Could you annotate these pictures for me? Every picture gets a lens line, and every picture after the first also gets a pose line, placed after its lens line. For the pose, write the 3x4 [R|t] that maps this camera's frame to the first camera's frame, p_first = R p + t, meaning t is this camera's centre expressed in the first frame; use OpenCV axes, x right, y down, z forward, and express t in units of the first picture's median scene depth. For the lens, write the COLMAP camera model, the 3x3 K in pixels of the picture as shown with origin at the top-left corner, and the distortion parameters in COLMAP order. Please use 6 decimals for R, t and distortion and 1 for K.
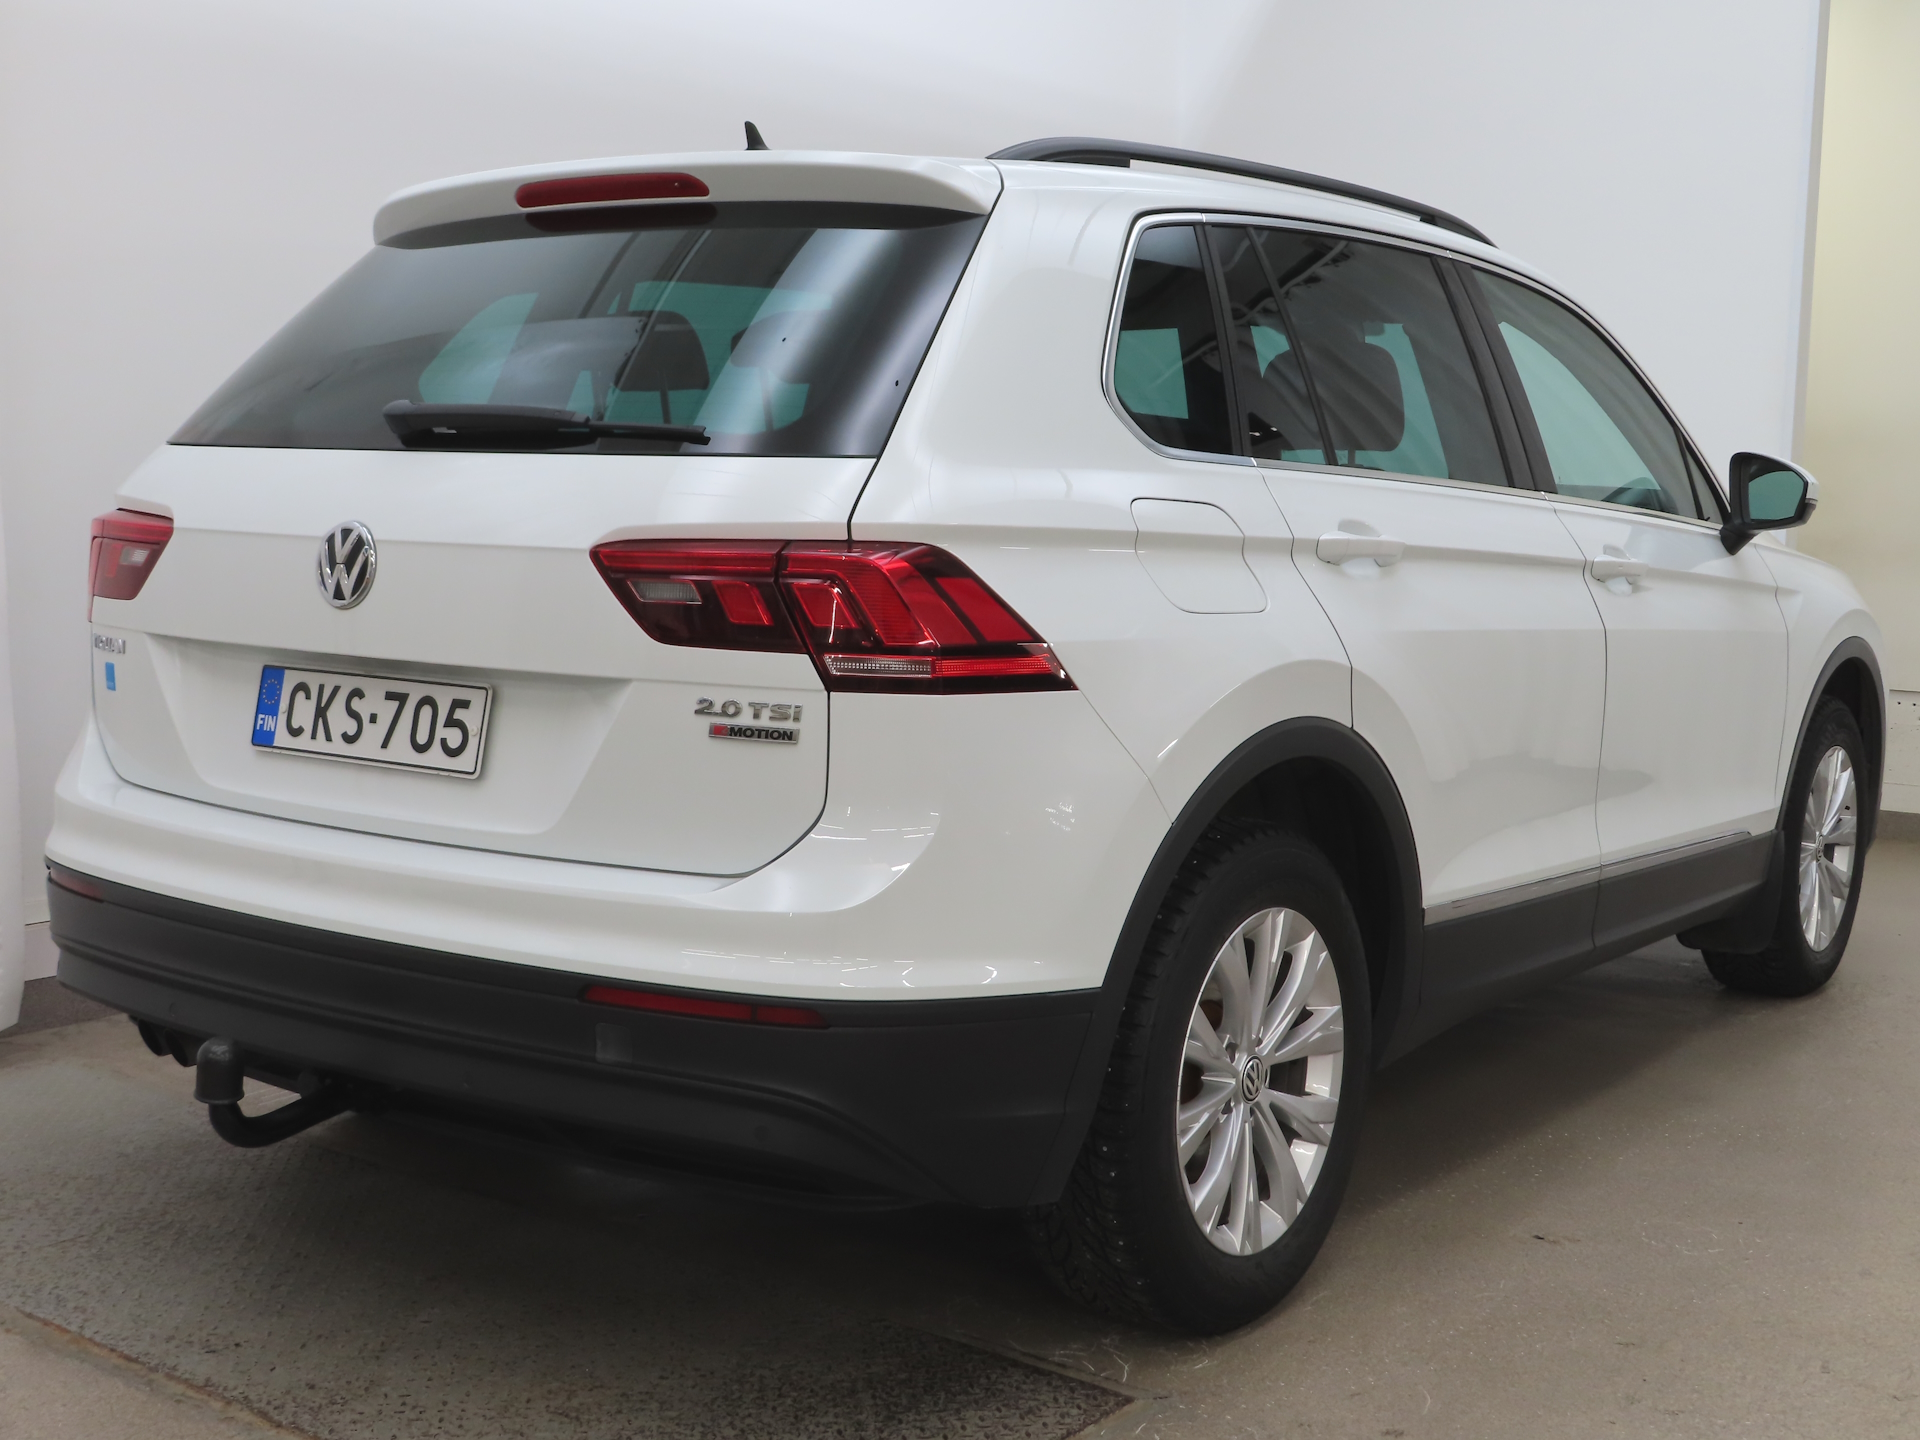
lens RADIAL K [[2126.2, 0, 965.1], [0, 2126.2, 716.2], [0, 0, 1]] dist [0.041897, 0.000000]
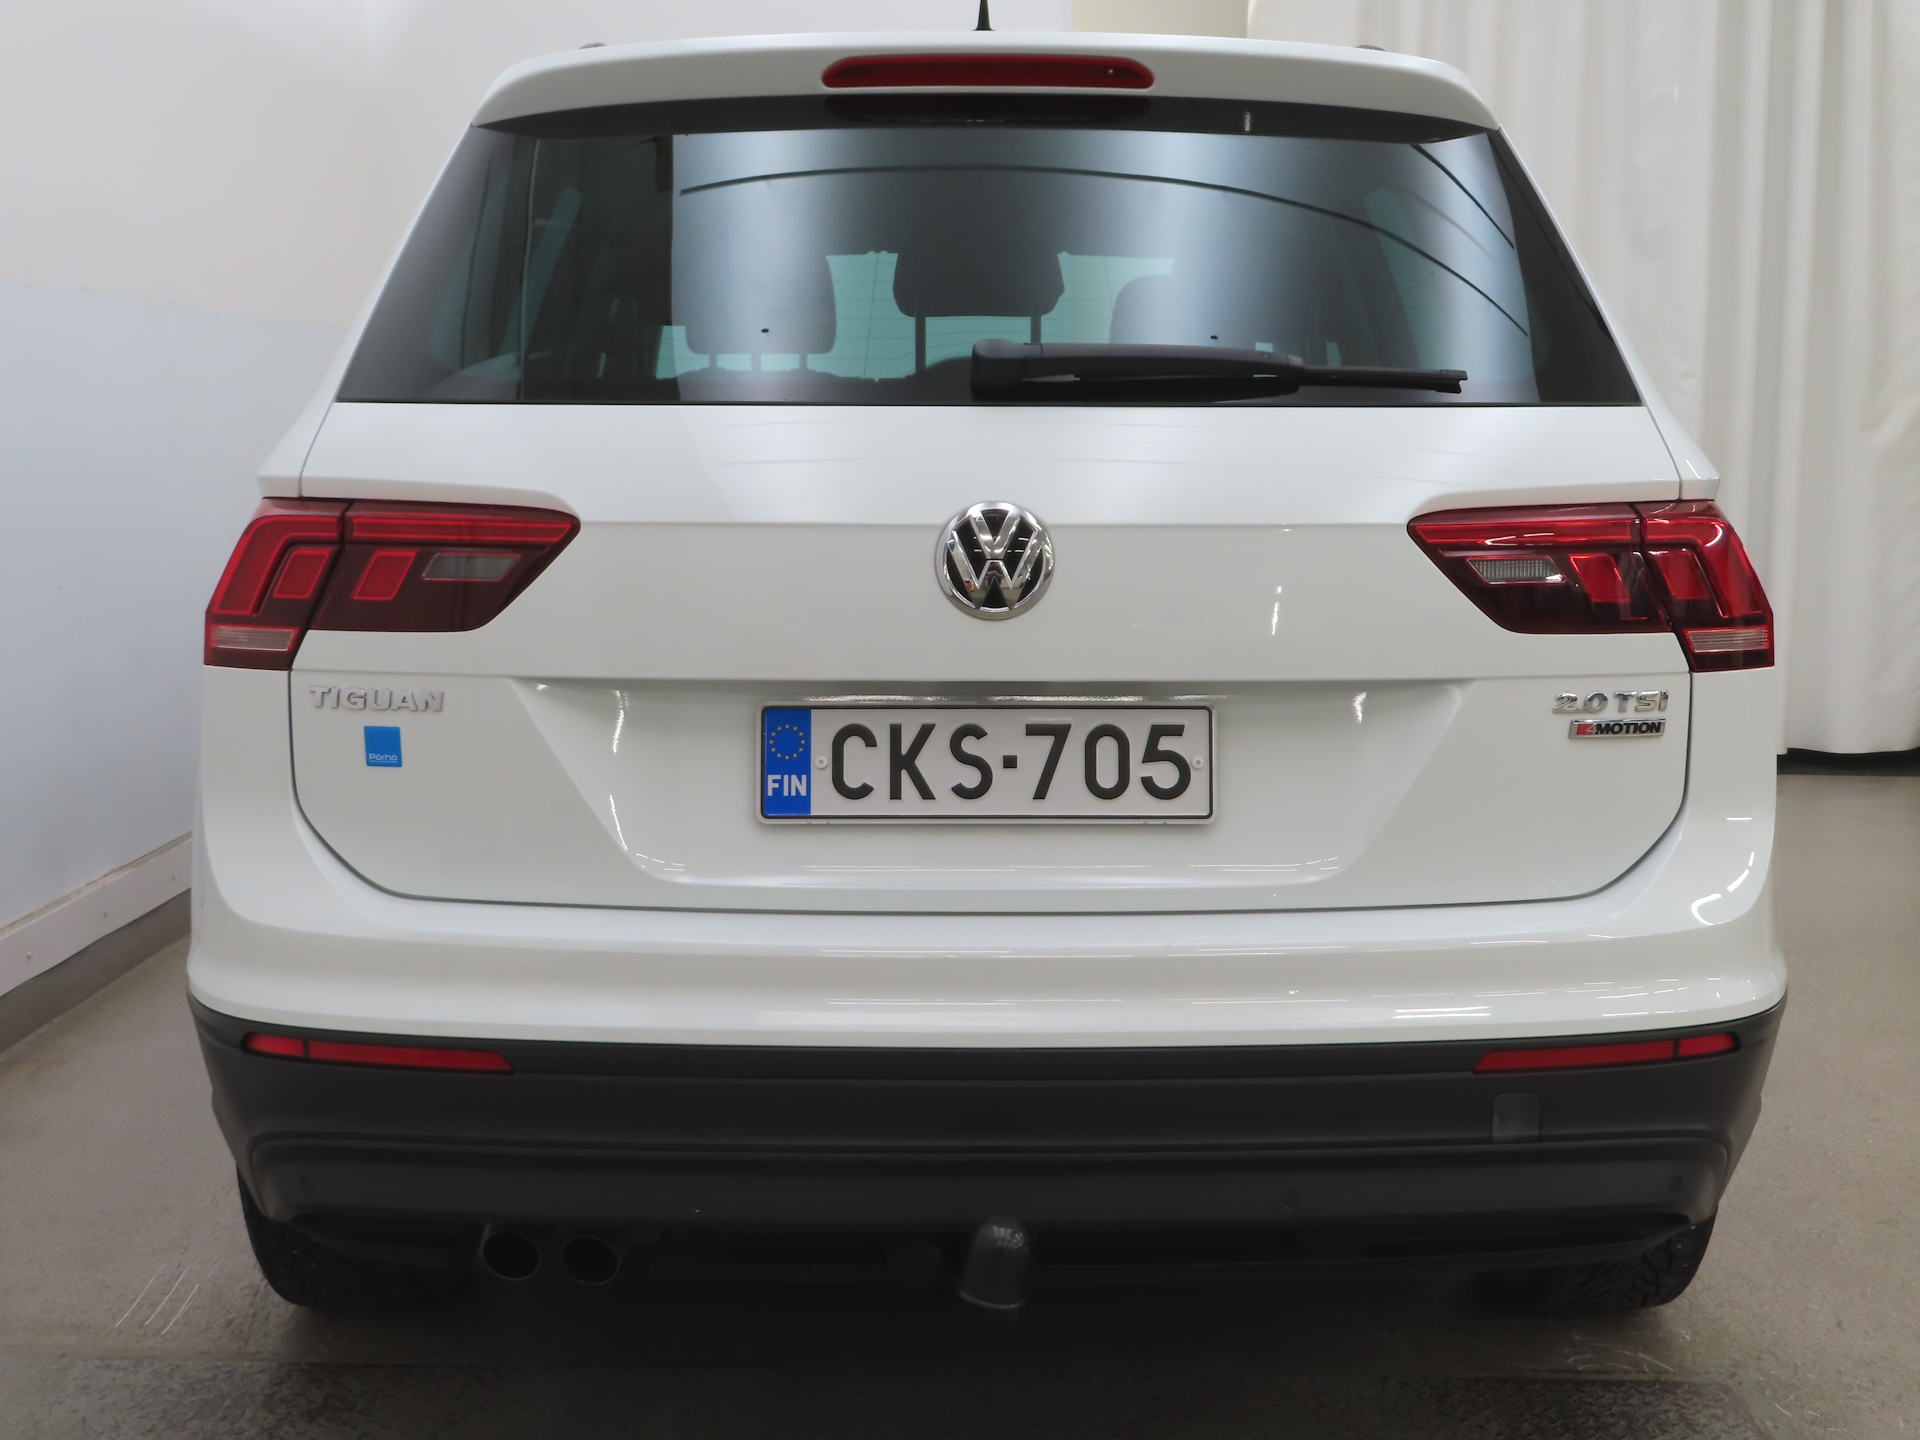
lens RADIAL K [[2126.2, 0, 964.2], [0, 2126.2, 711.7], [0, 0, 1]] dist [0.041897, 0.000000]
pose [[0.832873, -0.097883, 0.544741, -0.719287], [0.079316, 0.995187, 0.057553, -0.063252], [-0.547752, -0.004727, 0.836627, 0.385314]]
